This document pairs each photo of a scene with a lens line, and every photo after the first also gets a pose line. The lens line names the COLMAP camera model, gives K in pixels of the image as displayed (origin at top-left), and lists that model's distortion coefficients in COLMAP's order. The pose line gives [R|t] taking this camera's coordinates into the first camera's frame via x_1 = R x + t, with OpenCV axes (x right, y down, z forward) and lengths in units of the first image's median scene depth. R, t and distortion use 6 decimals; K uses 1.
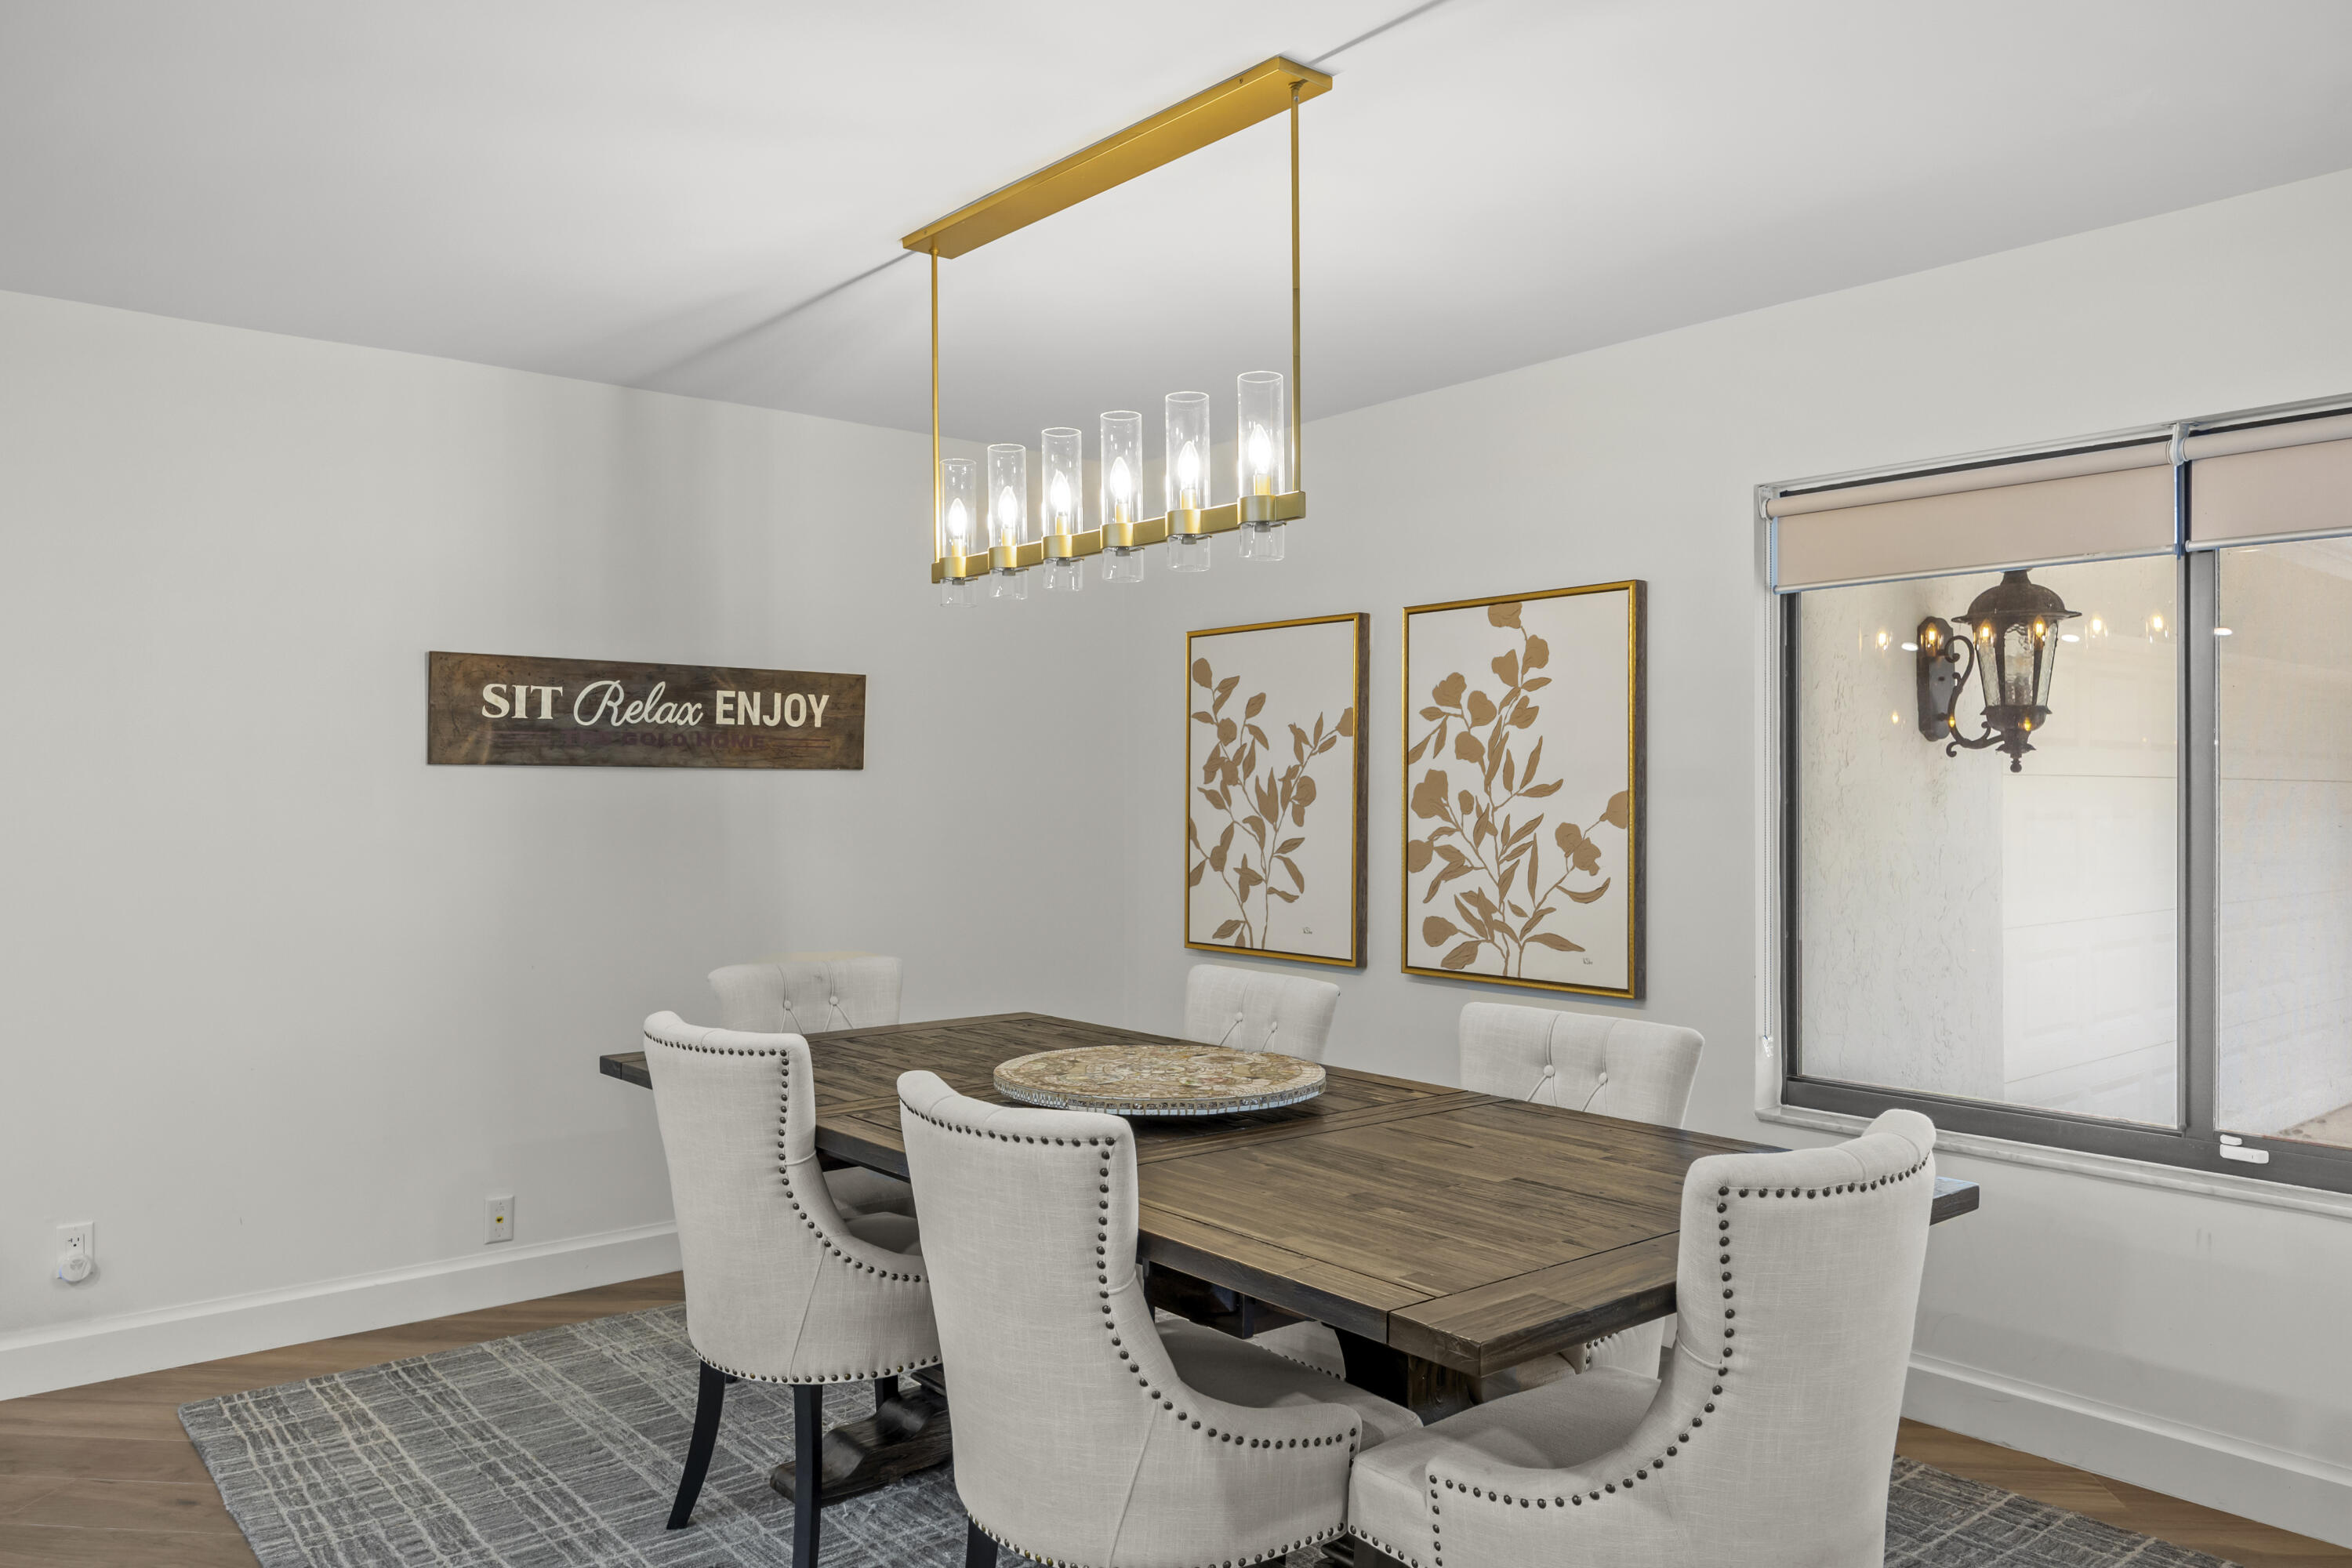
lens RADIAL K [[1658.5, 0, 1183.3], [0, 1658.5, 788.3], [0, 0, 1]] dist [0.004014, -0.006945]
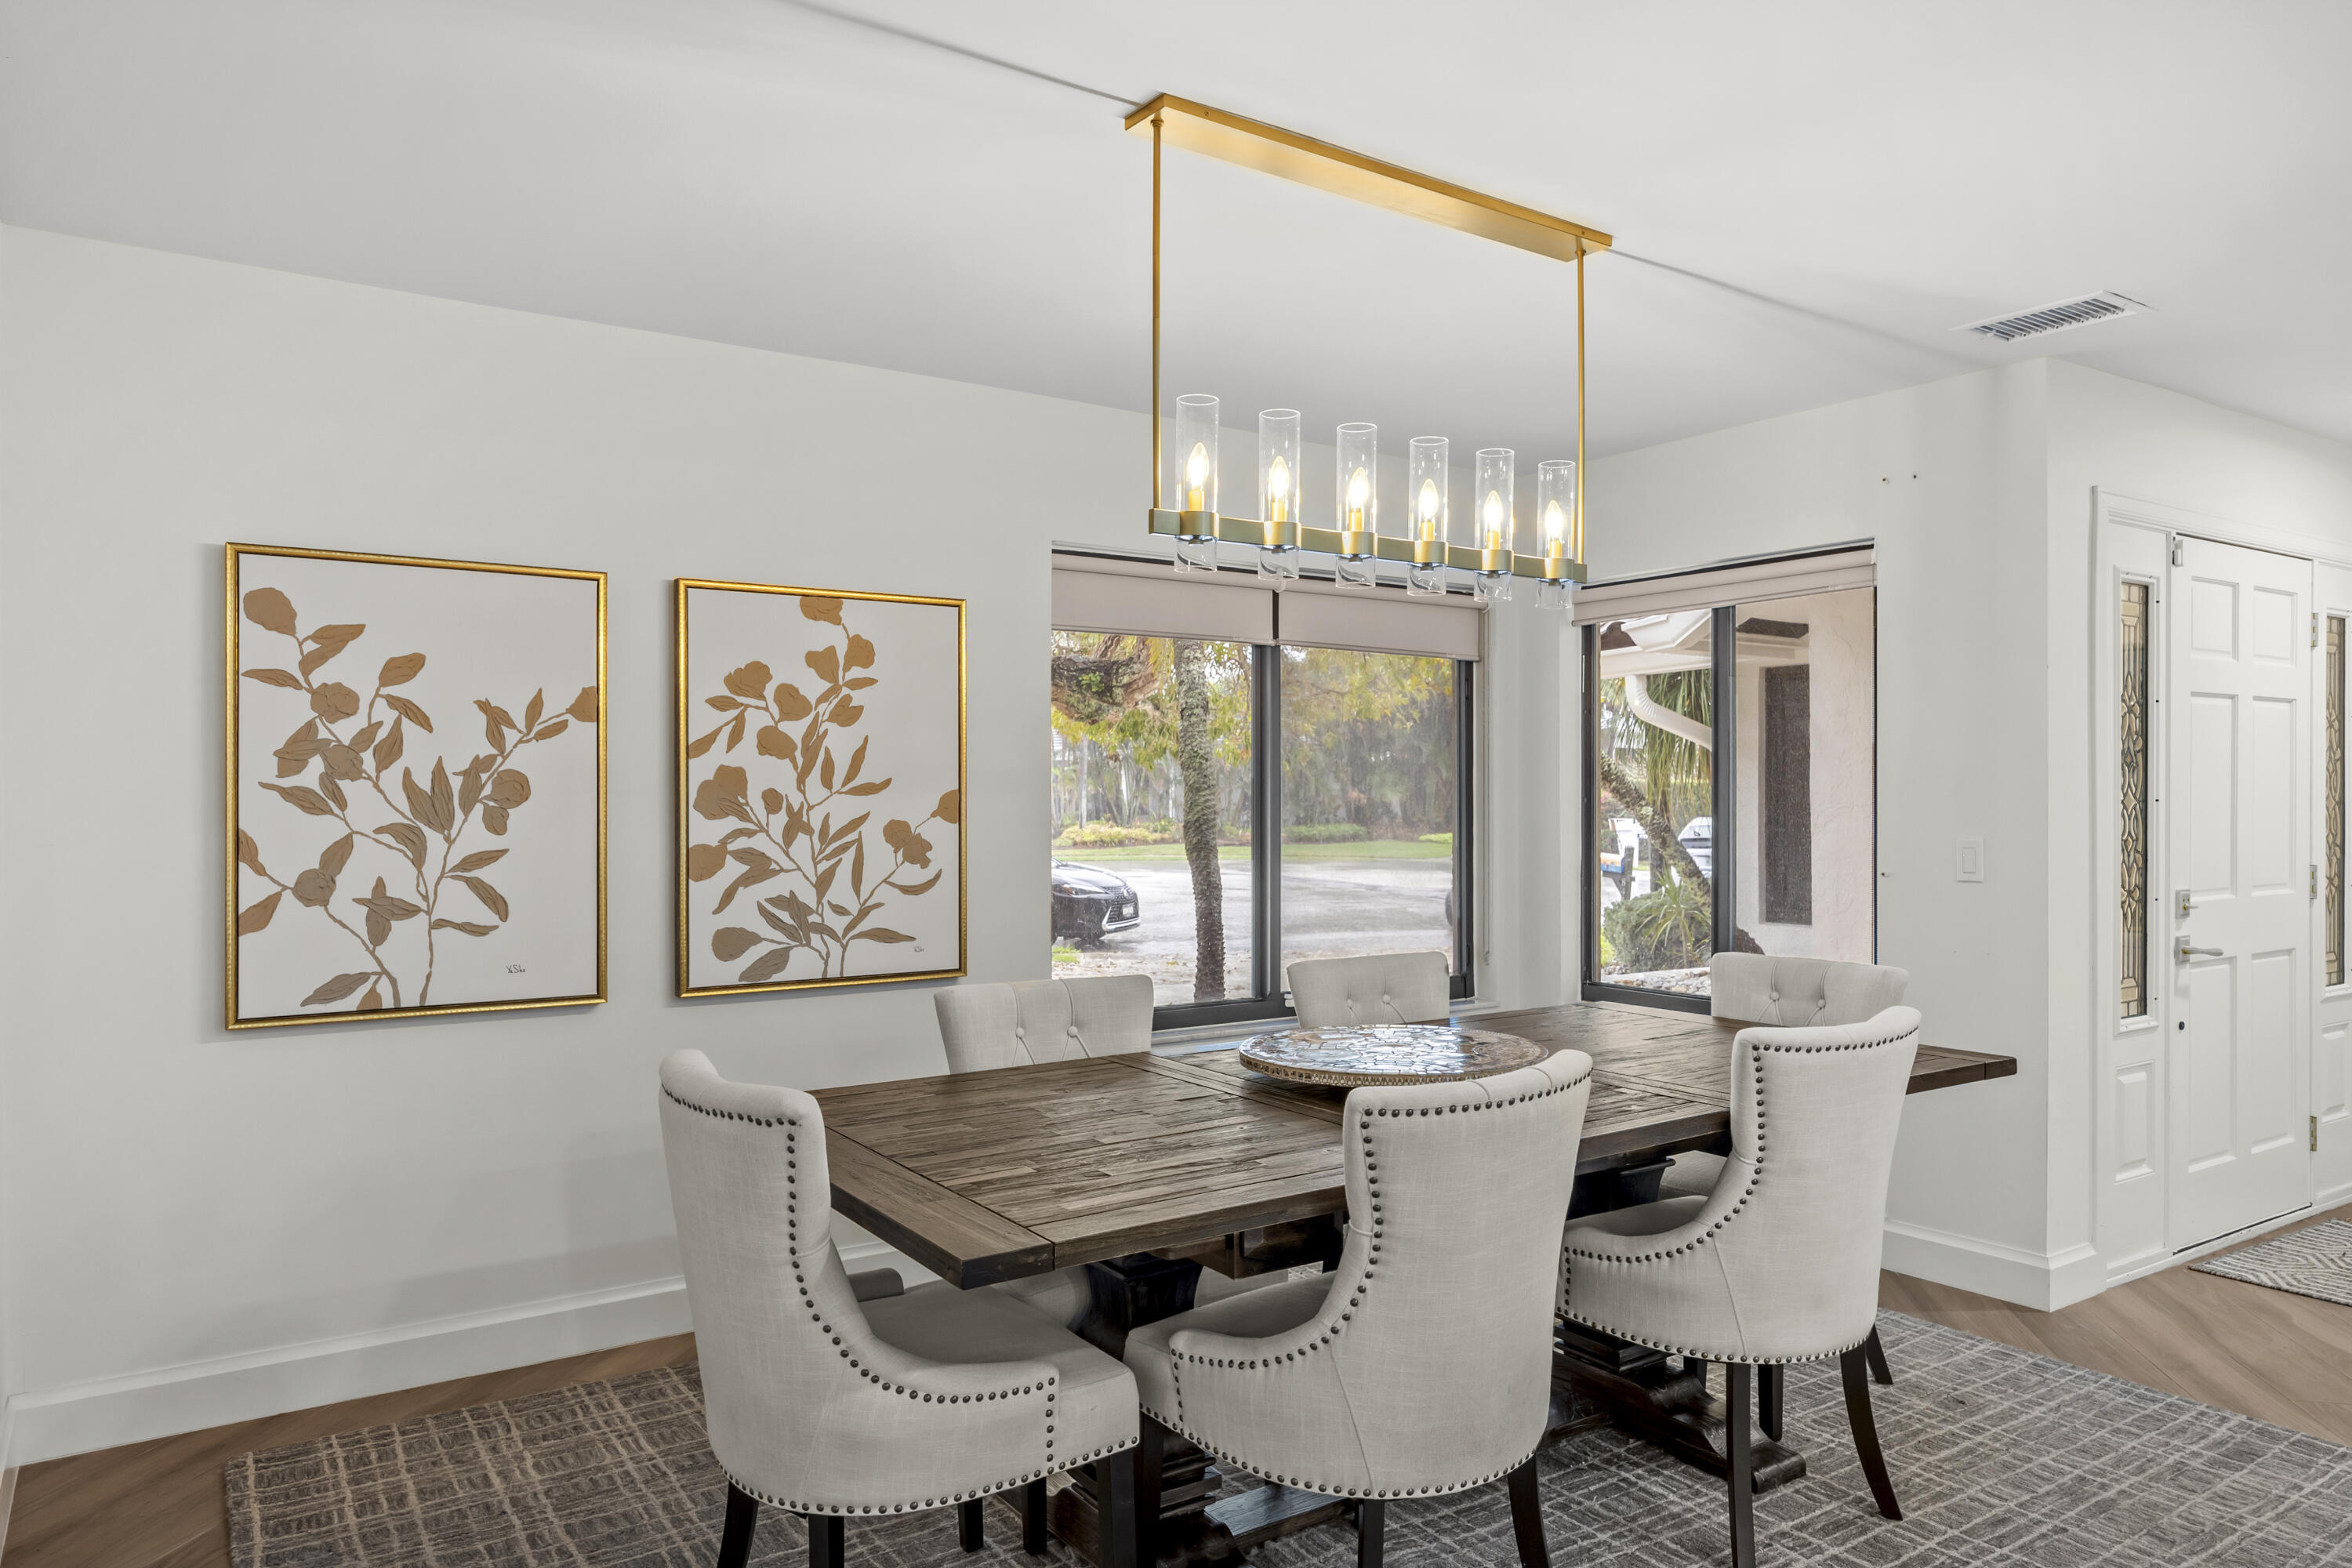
lens RADIAL K [[1514.3, 0, 1171.5], [0, 1514.3, 790.1], [0, 0, 1]] dist [-0.001800, -0.007147]
pose [[0.106436, -0.002530, 0.994316, -0.616764], [-0.005025, 0.999983, 0.003083, -0.001482], [-0.994307, -0.005324, 0.106422, 0.642647]]
